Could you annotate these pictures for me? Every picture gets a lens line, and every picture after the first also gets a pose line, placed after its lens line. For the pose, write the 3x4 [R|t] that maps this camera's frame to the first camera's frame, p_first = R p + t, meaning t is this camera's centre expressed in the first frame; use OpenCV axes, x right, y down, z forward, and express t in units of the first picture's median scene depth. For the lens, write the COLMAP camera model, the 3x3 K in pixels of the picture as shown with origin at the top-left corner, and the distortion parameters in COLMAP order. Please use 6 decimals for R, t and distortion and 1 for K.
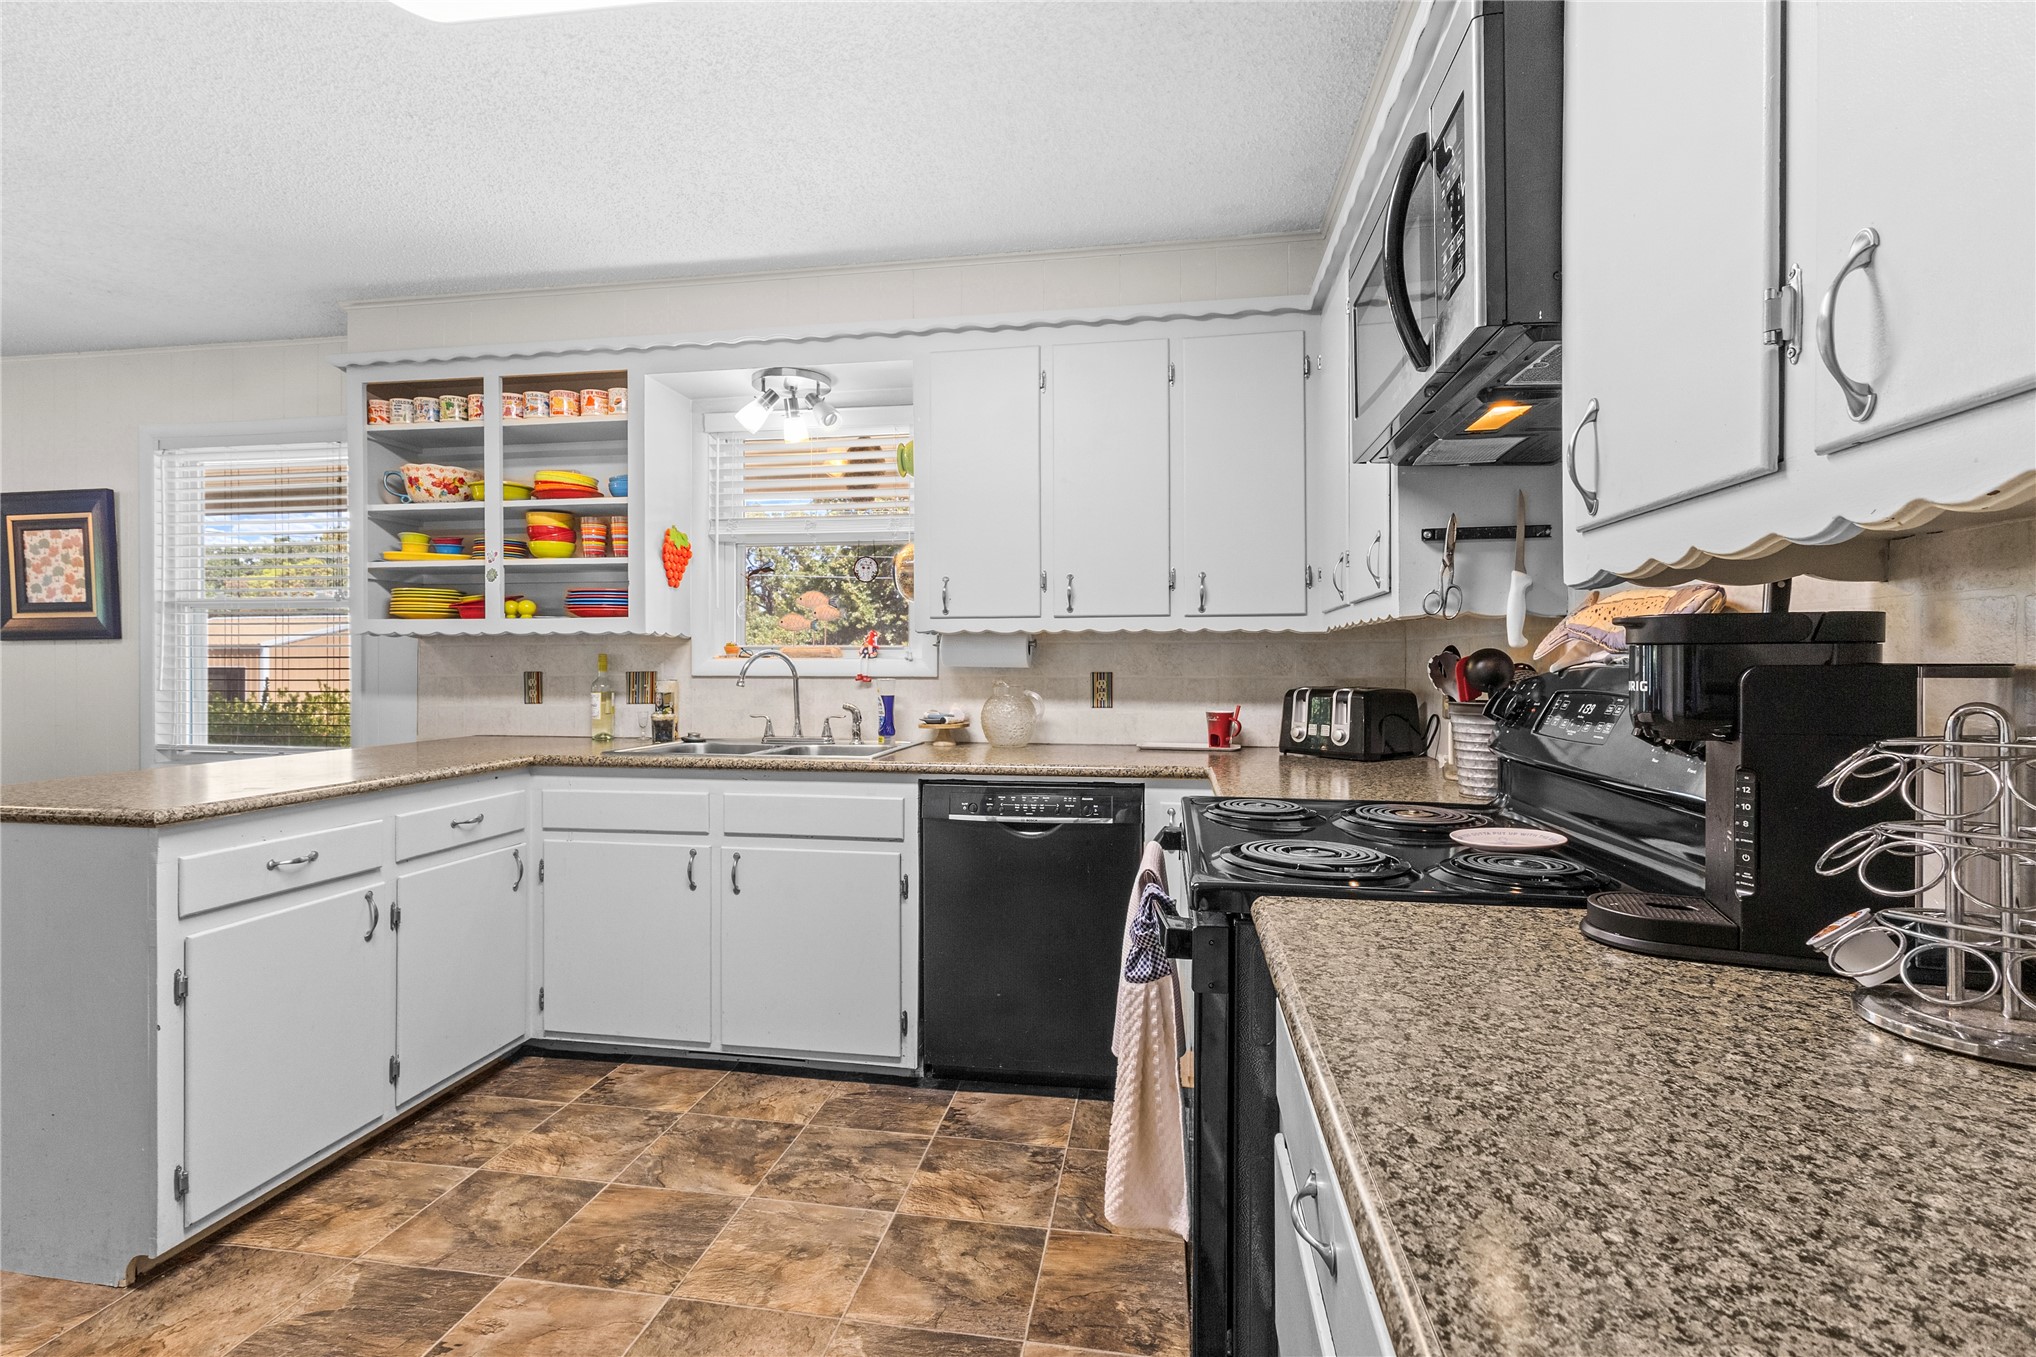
lens RADIAL K [[953.2, 0, 1025.0], [0, 953.2, 681.2], [0, 0, 1]] dist [0.000692, 0.002888]
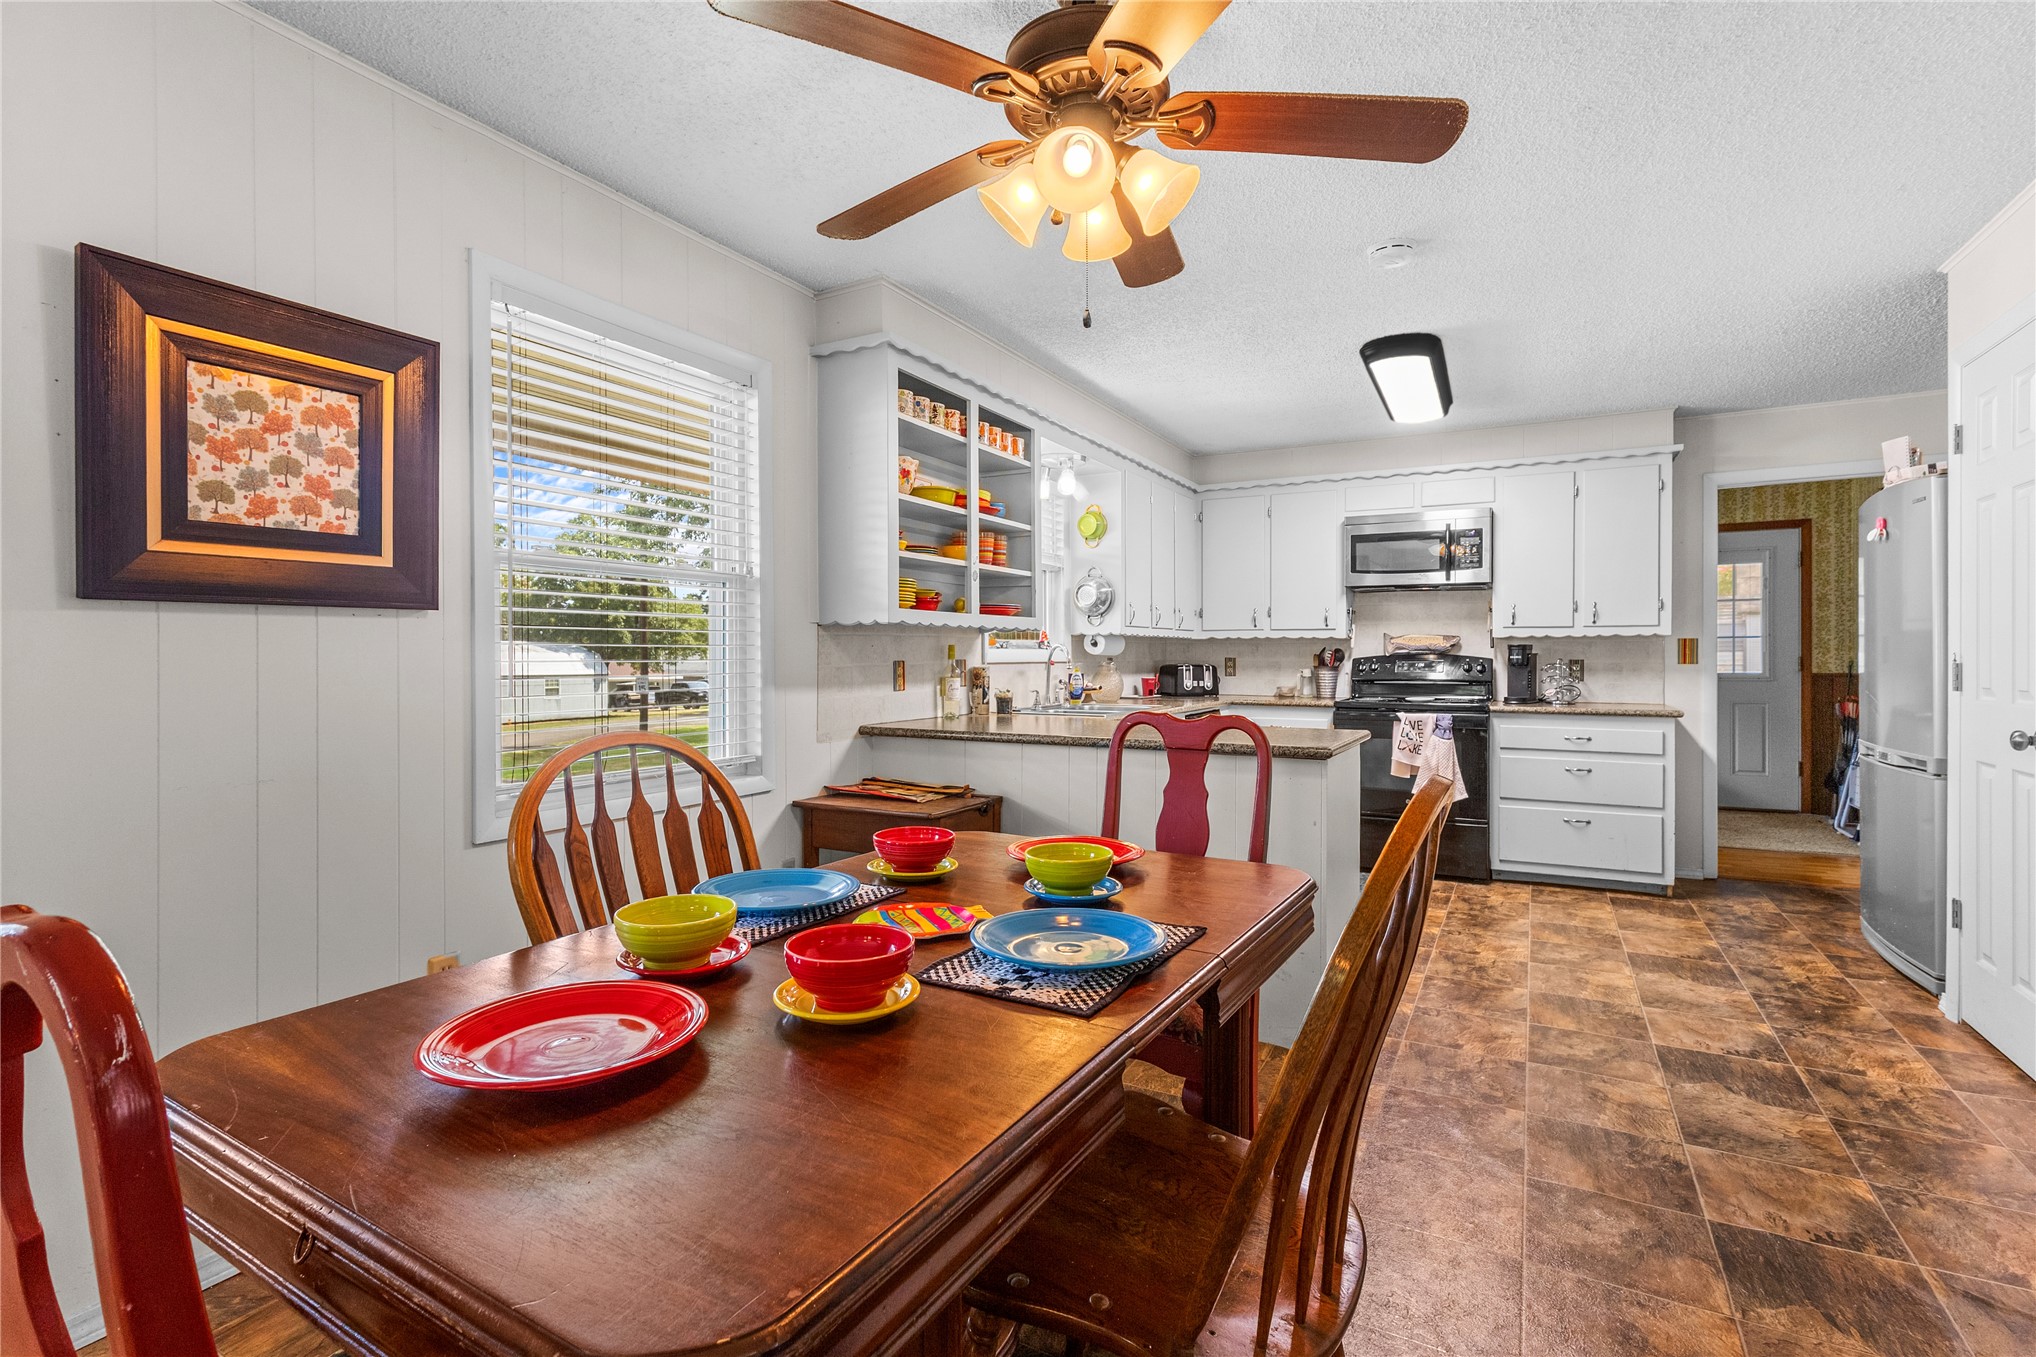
lens RADIAL K [[953.2, 0, 1026.7], [0, 953.2, 674.3], [0, 0, 1]] dist [0.000692, 0.002888]
pose [[0.314669, -0.021833, 0.948950, -1.698287], [0.015565, 0.999720, 0.017839, -0.013279], [-0.949074, 0.009157, 0.314920, 0.606307]]
